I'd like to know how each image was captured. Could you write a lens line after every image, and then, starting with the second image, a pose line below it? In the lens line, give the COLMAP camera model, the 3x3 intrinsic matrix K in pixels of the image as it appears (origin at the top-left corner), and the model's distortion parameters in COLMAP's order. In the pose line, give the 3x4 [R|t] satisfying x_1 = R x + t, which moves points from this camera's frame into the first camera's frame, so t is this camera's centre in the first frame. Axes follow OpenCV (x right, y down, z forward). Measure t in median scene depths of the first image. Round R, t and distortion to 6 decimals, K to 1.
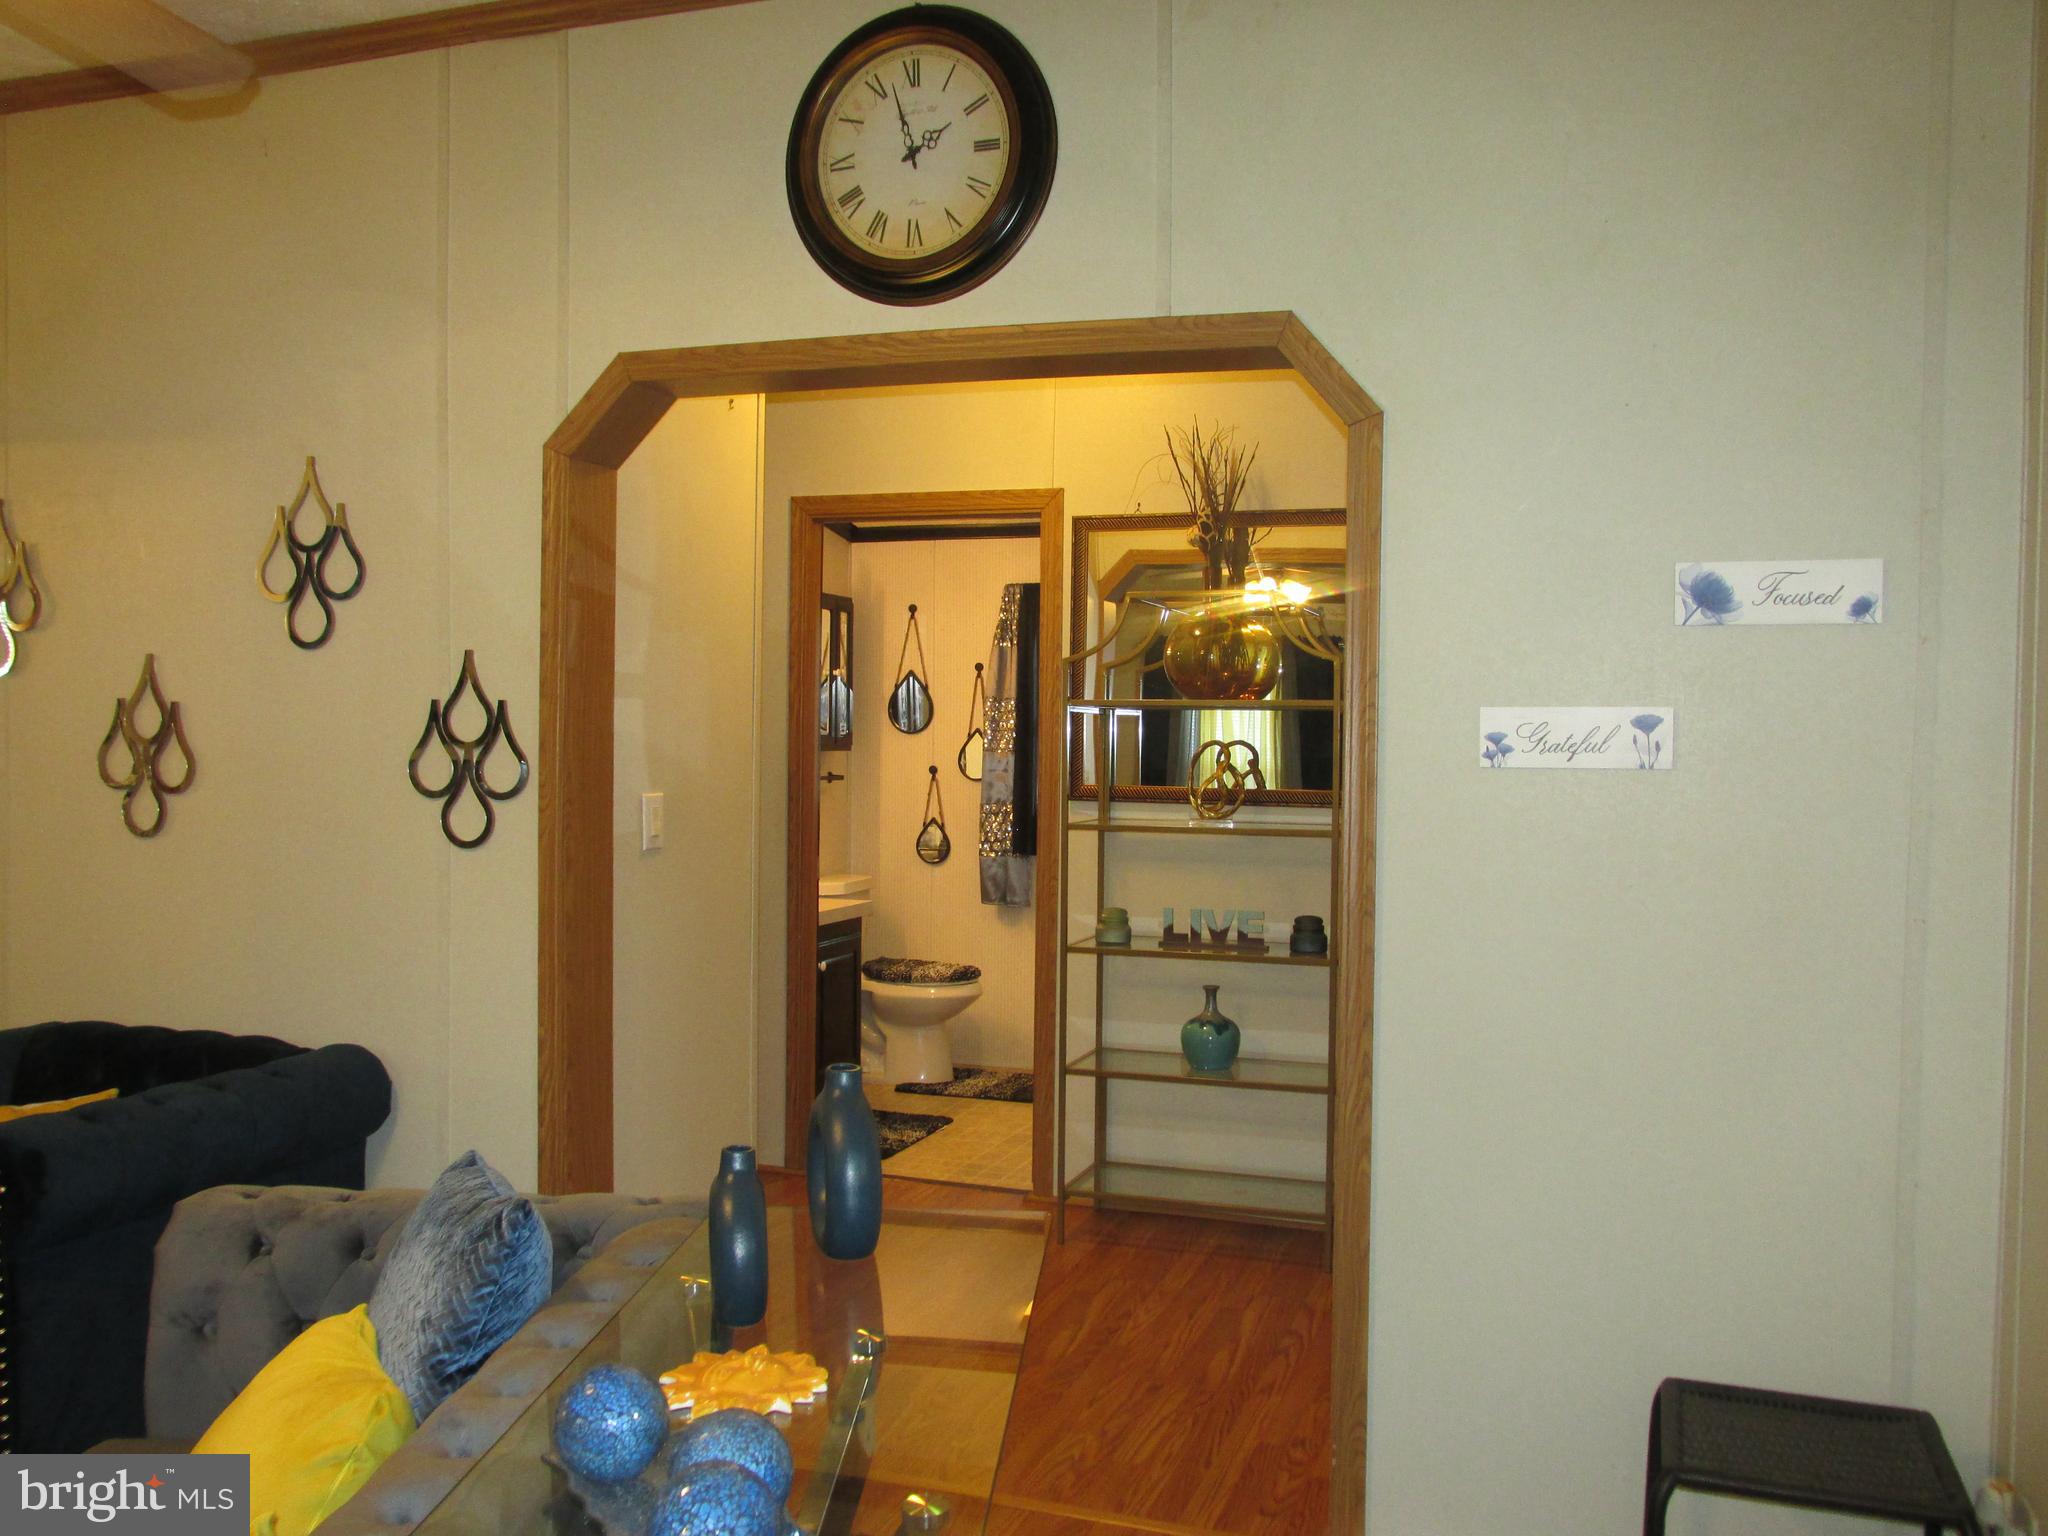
lens RADIAL K [[1739.3, 0, 1024.0], [0, 1739.3, 768.0], [0, 0, 1]] dist [-0.011673, 0.023159]
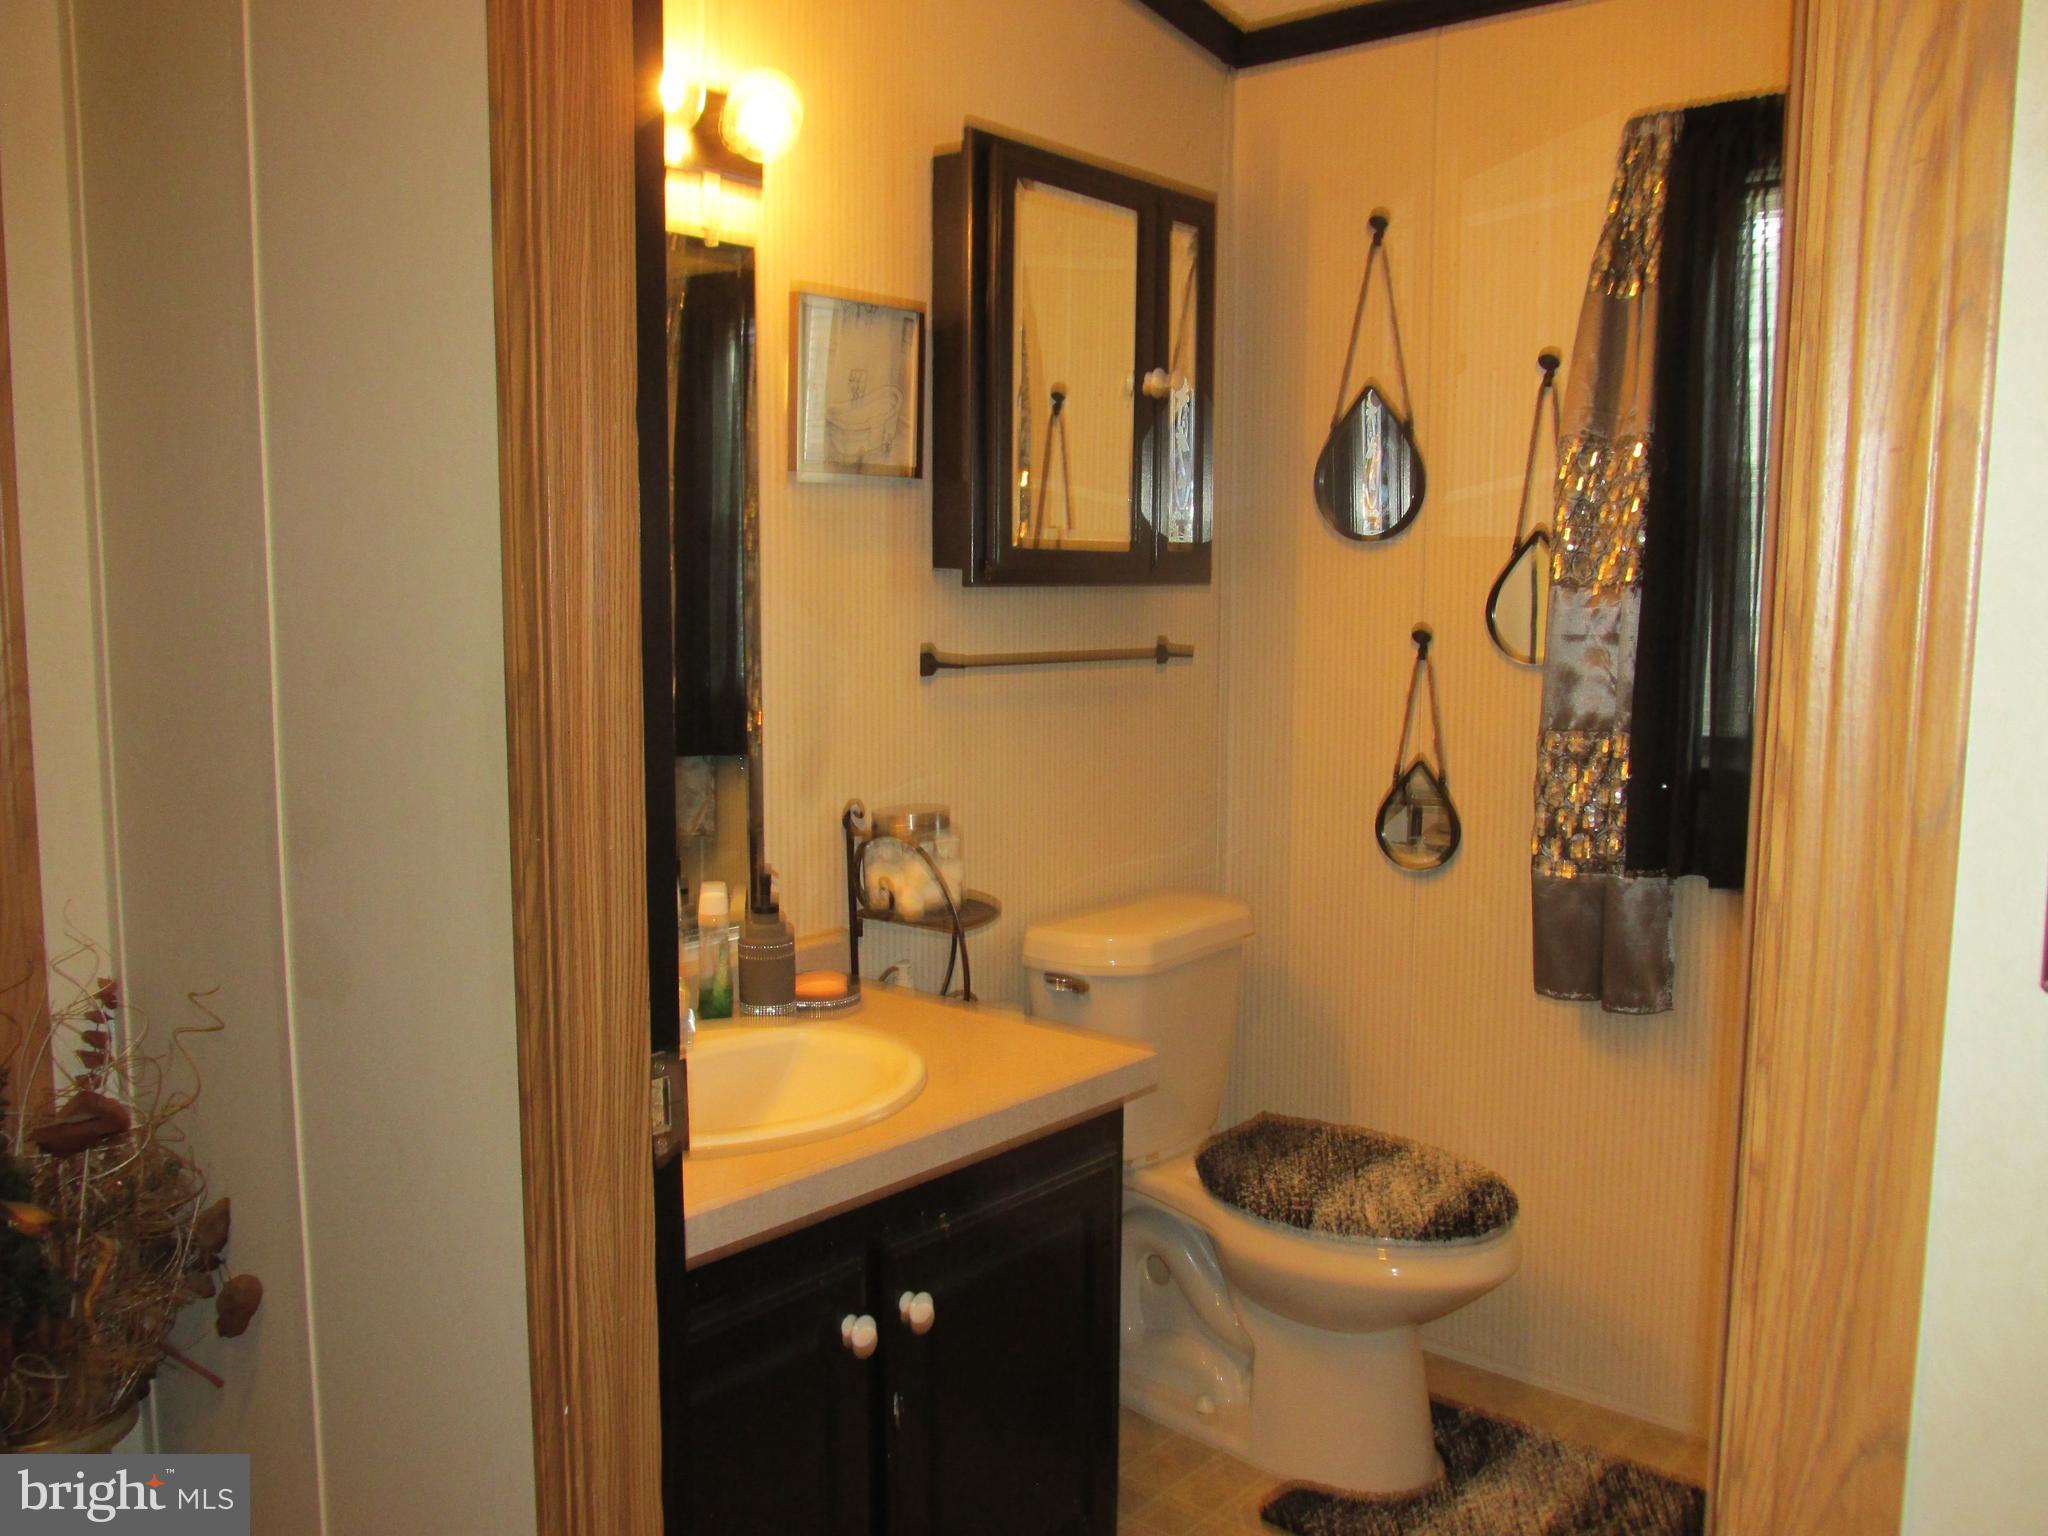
lens RADIAL K [[1818.9, 0, 1025.1], [0, 1818.9, 817.6], [0, 0, 1]] dist [-0.010301, -0.000737]
pose [[0.950012, 0.034222, -0.310332, -0.008178], [-0.005444, 0.995639, 0.093129, 0.004241], [0.312166, -0.086784, 0.946056, 0.594051]]
